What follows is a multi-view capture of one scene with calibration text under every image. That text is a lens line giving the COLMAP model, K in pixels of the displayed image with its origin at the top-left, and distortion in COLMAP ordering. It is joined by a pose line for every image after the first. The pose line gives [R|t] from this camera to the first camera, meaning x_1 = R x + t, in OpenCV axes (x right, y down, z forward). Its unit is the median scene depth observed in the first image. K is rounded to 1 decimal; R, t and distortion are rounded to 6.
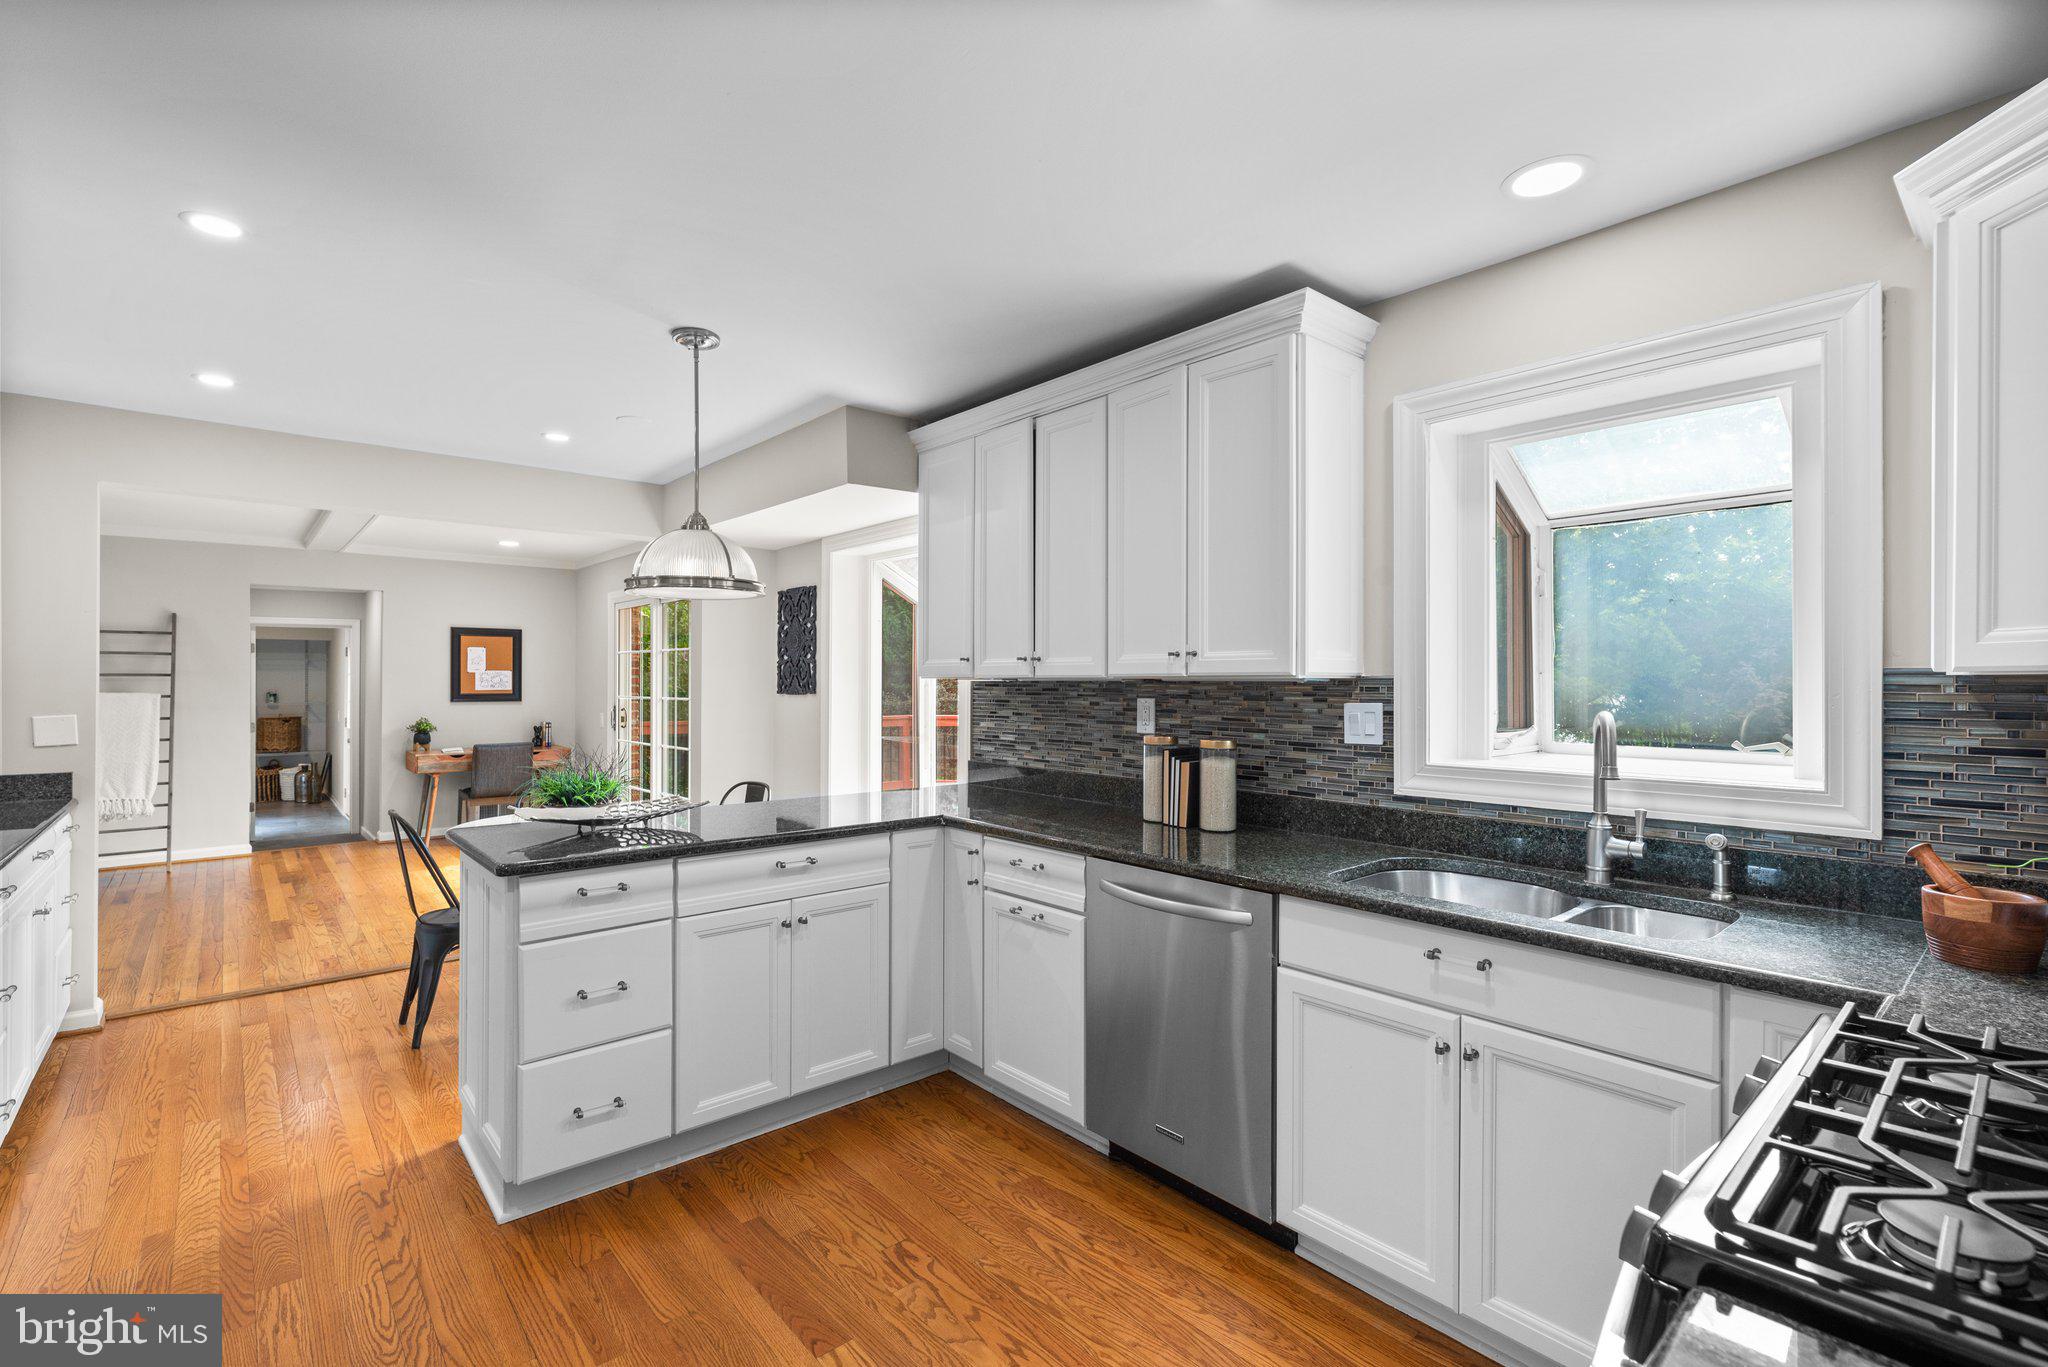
lens RADIAL K [[917.5, 0, 1024.9], [0, 917.5, 684.7], [0, 0, 1]] dist [0.000385, 0.000122]
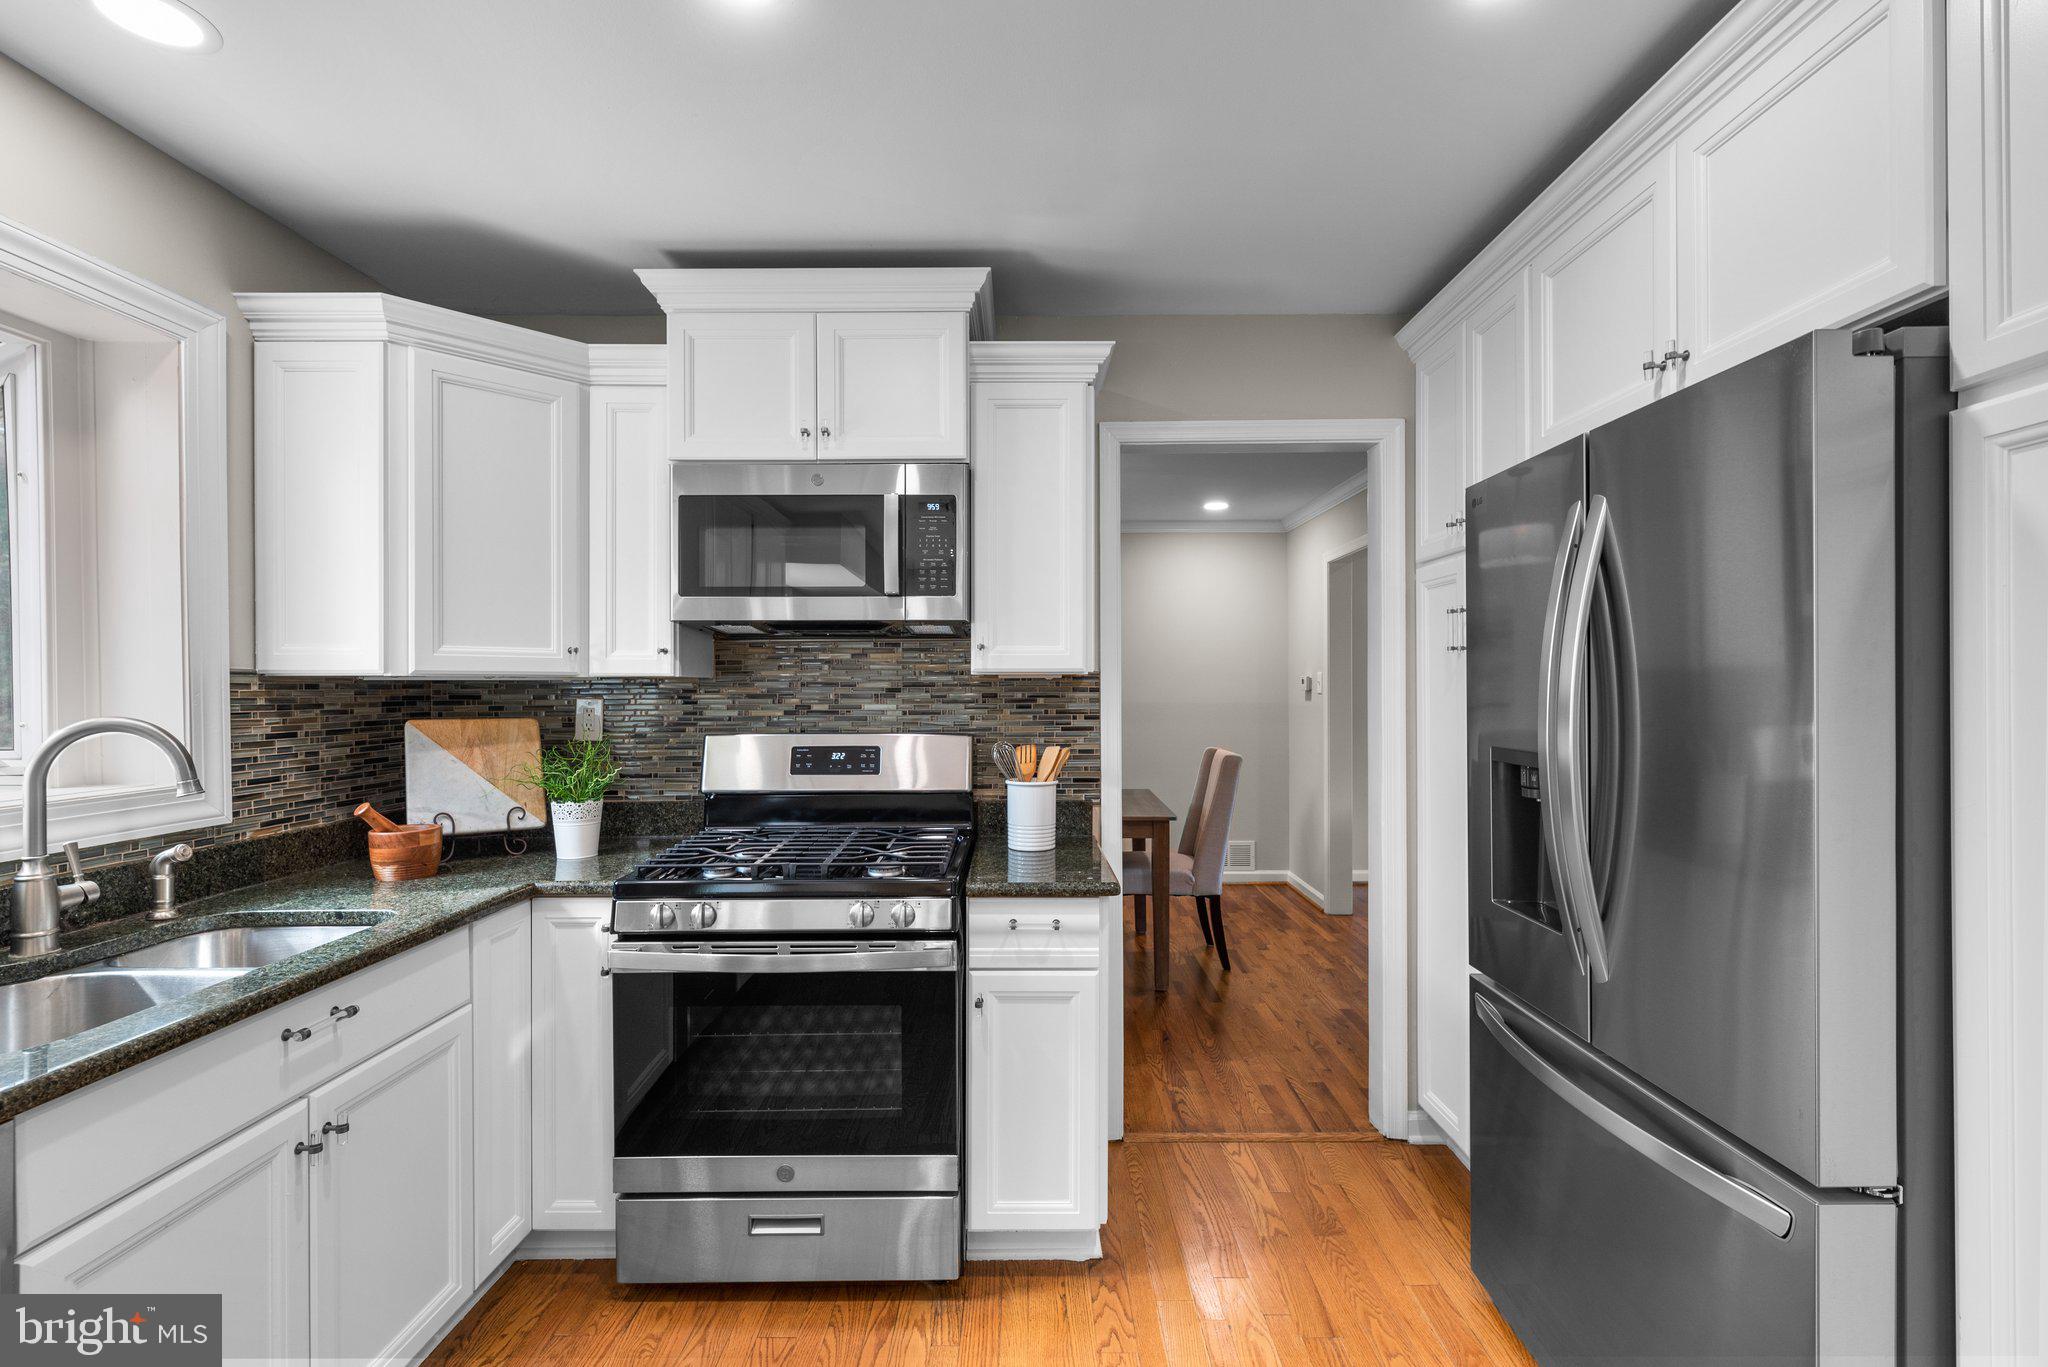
lens RADIAL K [[917.5, 0, 1027.1], [0, 917.5, 690.3], [0, 0, 1]] dist [0.000385, 0.000122]
pose [[-0.752165, -0.001688, 0.658973, -0.285937], [0.003649, 0.999971, 0.006725, 0.002571], [-0.658965, 0.007463, -0.752137, 0.651448]]
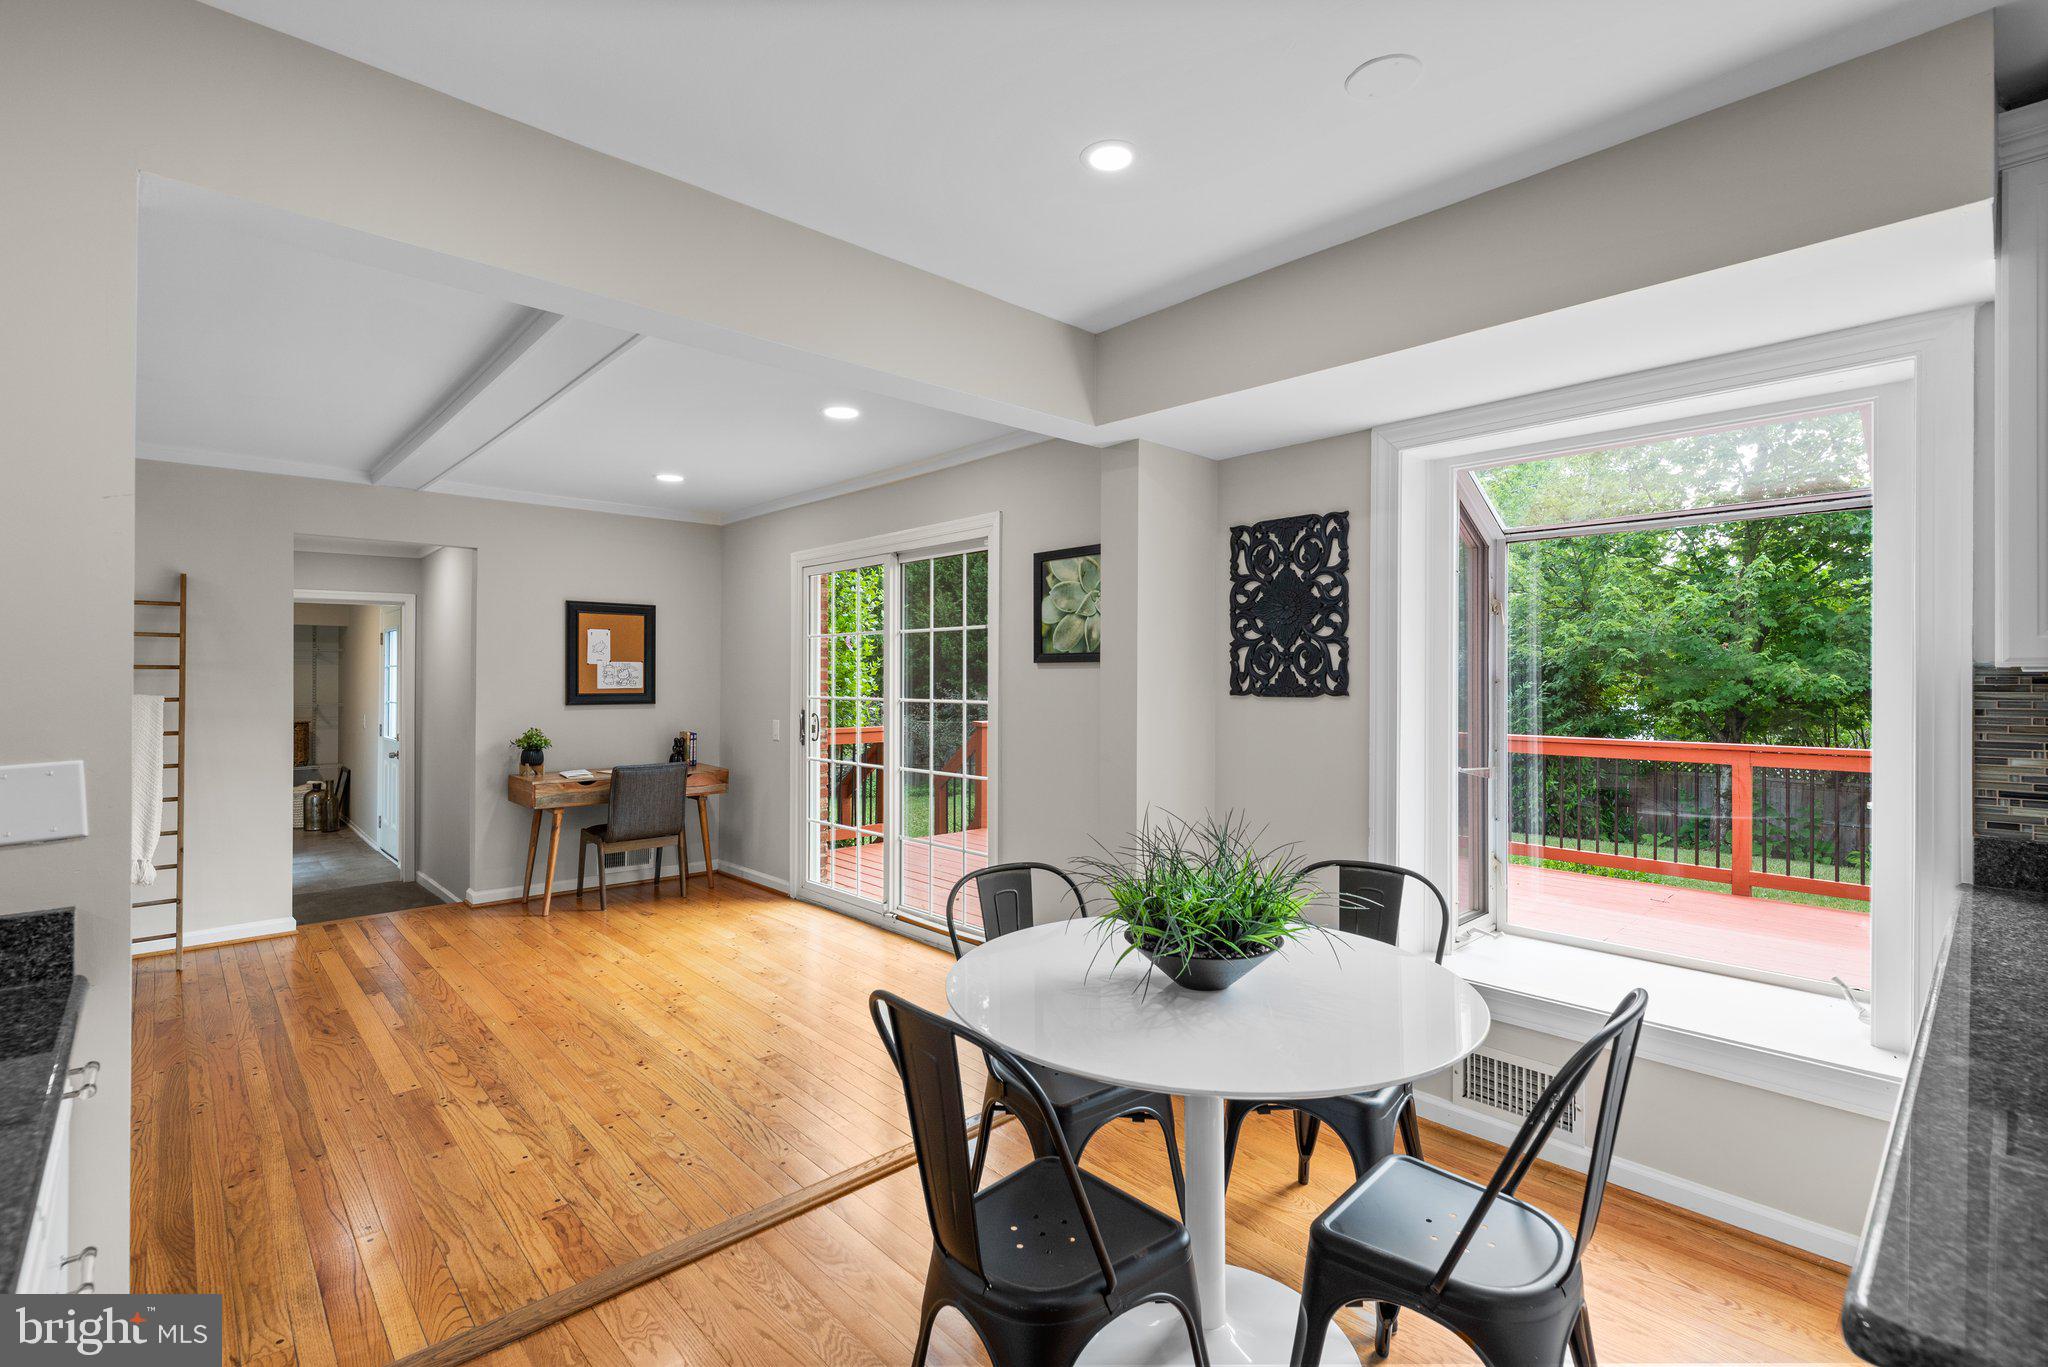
lens RADIAL K [[917.5, 0, 1020.1], [0, 917.5, 680.2], [0, 0, 1]] dist [0.000385, 0.000122]
pose [[0.999449, -0.001354, 0.033164, -0.701688], [0.001364, 0.999999, -0.000271, -0.000537], [-0.033164, 0.000316, 0.999450, 0.645907]]
